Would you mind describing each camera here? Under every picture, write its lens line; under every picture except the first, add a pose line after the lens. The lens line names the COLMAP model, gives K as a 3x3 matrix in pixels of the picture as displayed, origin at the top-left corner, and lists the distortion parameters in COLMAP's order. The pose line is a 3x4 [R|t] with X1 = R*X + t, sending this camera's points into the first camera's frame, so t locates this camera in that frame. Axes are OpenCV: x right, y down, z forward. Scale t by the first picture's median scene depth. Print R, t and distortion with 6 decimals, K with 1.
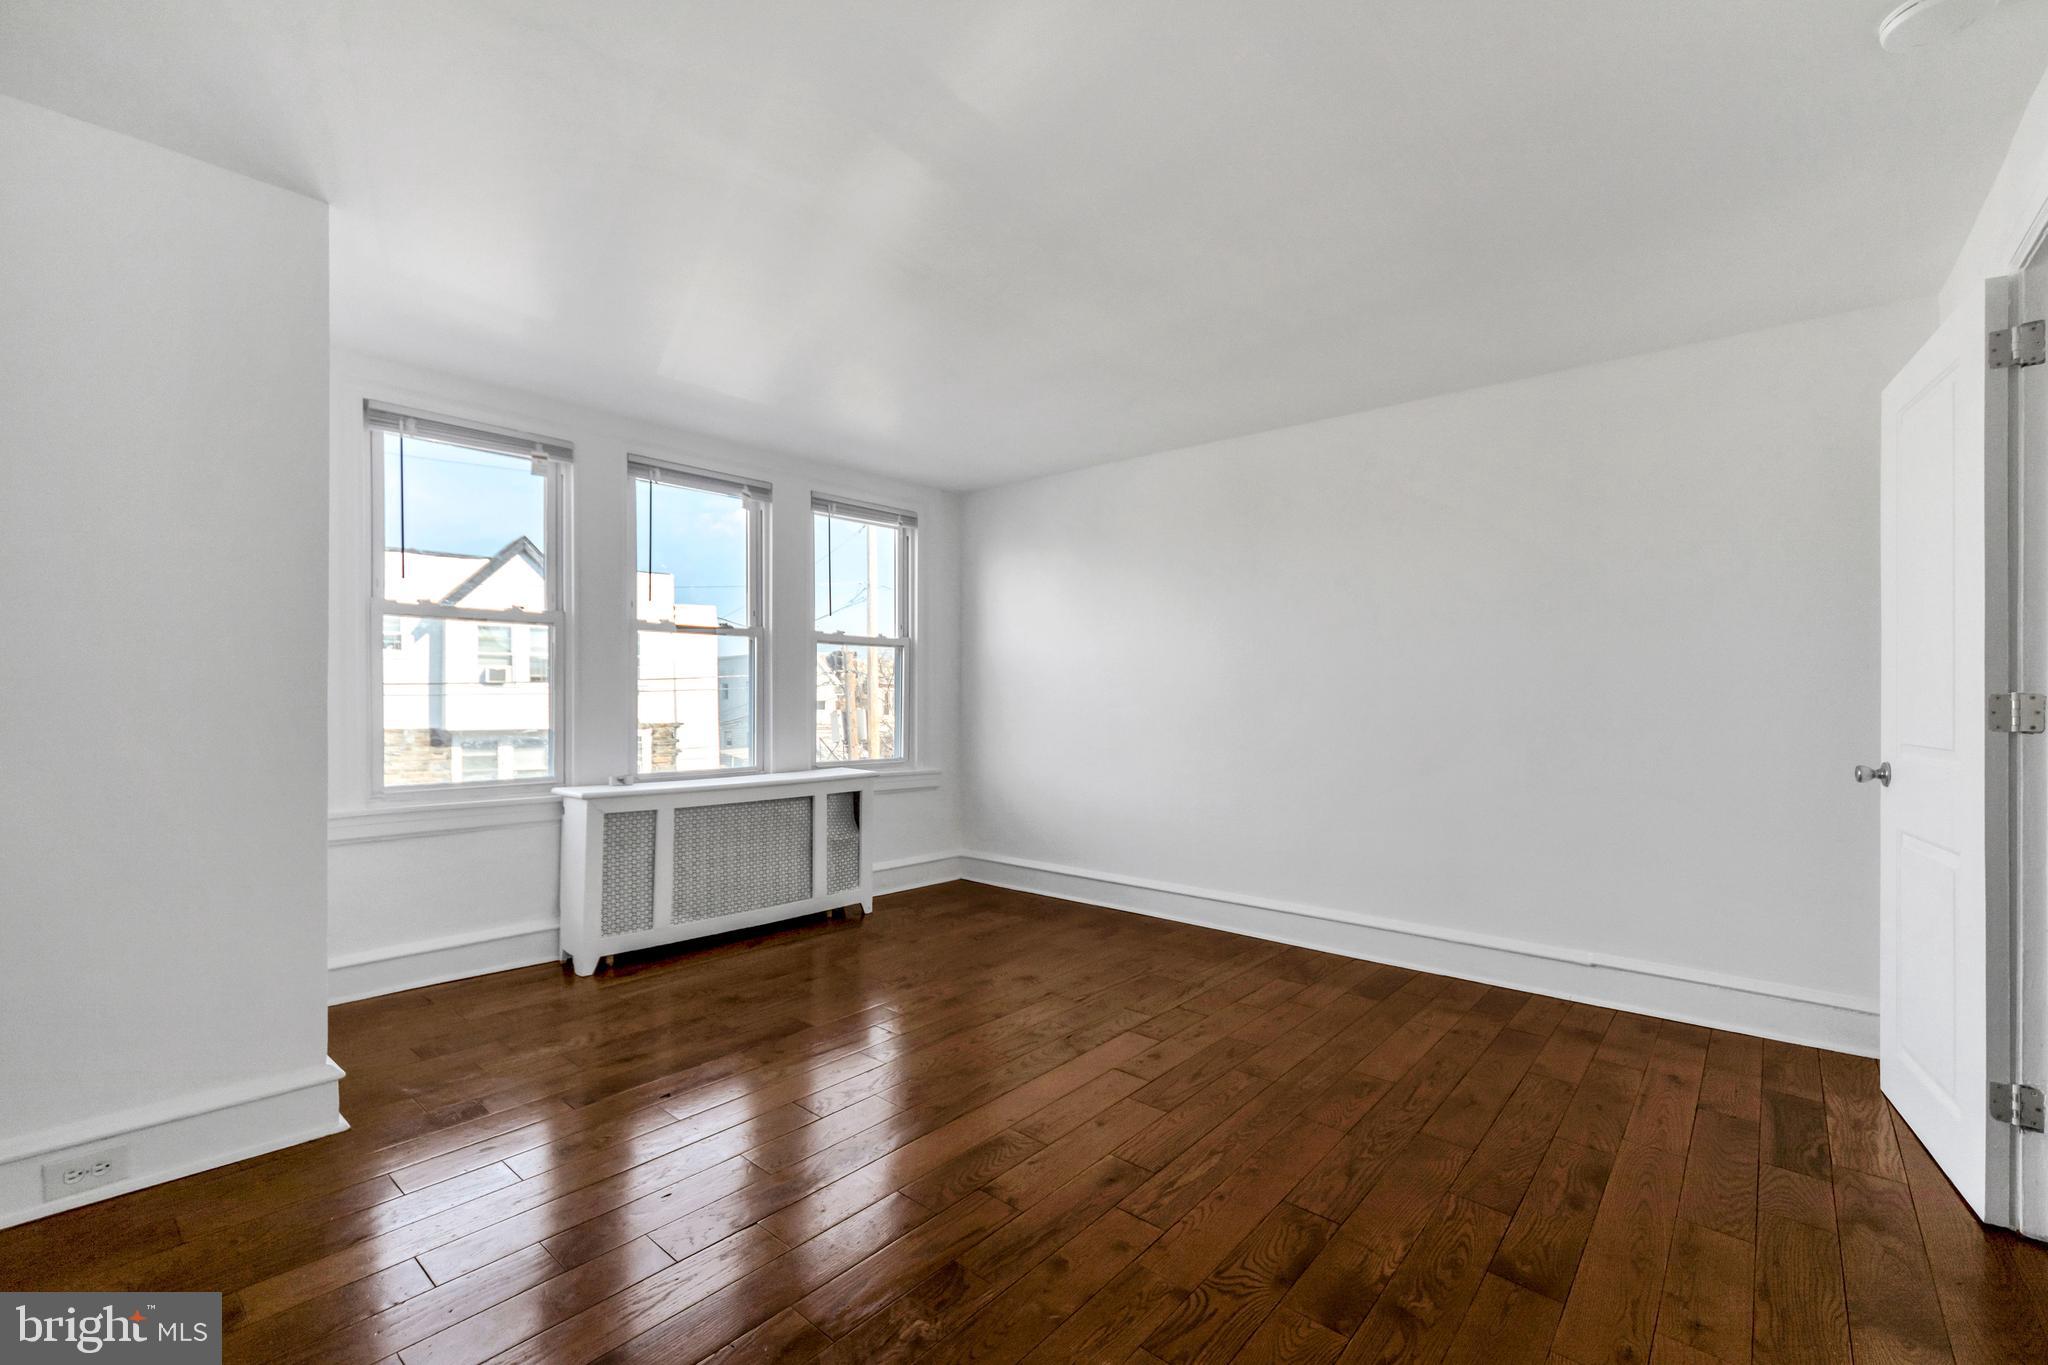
lens RADIAL K [[799.9, 0, 1017.8], [0, 799.9, 699.0], [0, 0, 1]] dist [0.001408, 0.000010]
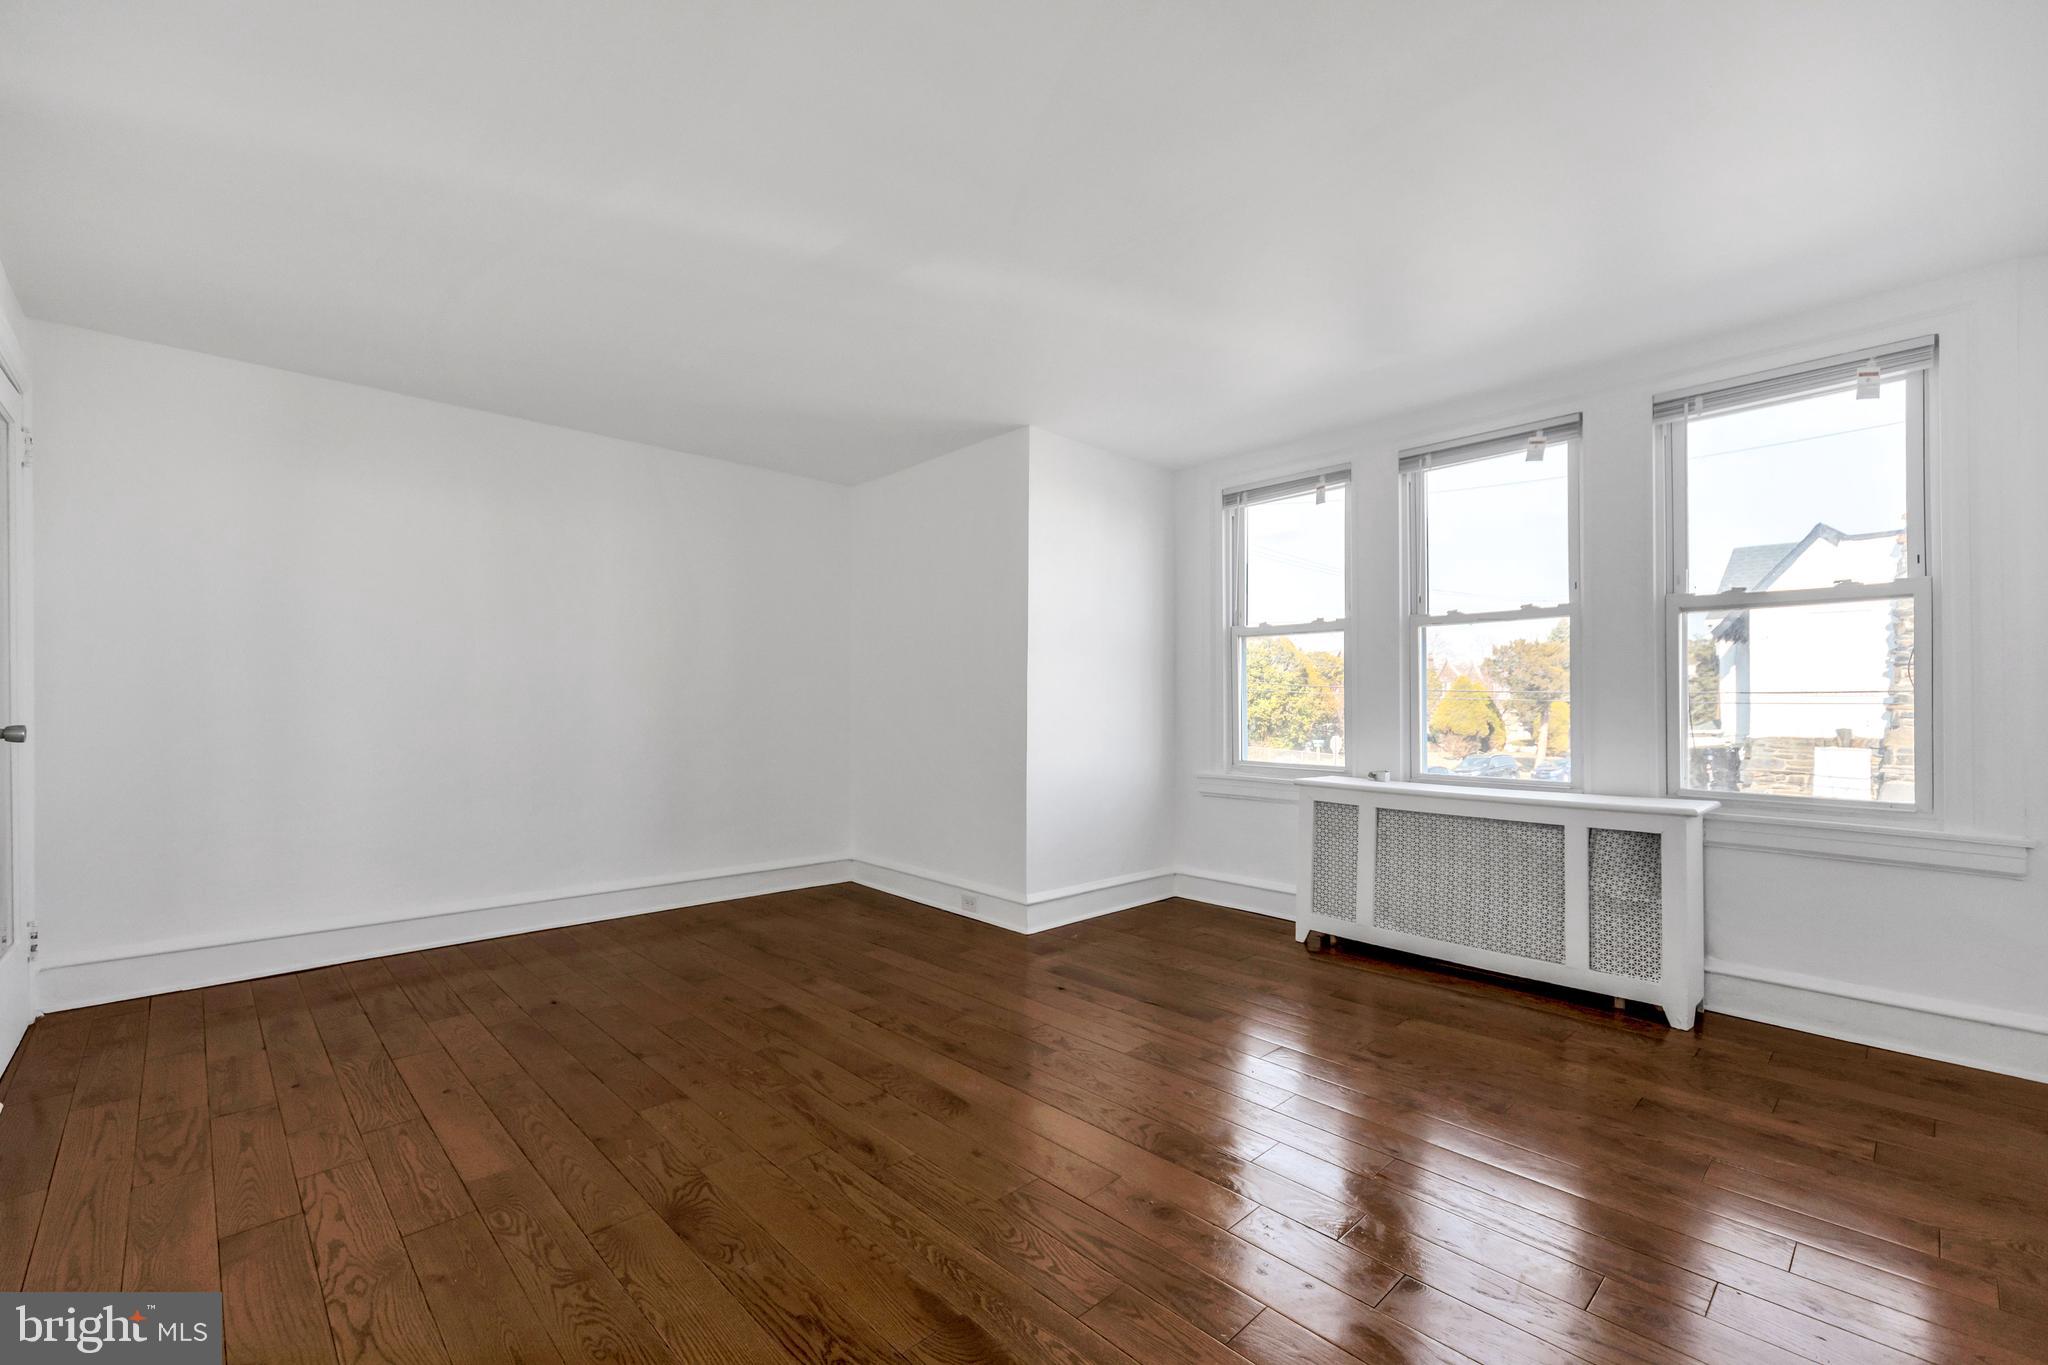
lens RADIAL K [[799.9, 0, 1017.8], [0, 799.9, 699.0], [0, 0, 1]] dist [0.001408, 0.000010]
pose [[-0.010963, -0.001464, -0.999939, 0.534069], [0.004167, 0.999990, -0.001510, 0.002440], [0.999931, -0.004183, -0.010956, 0.550278]]
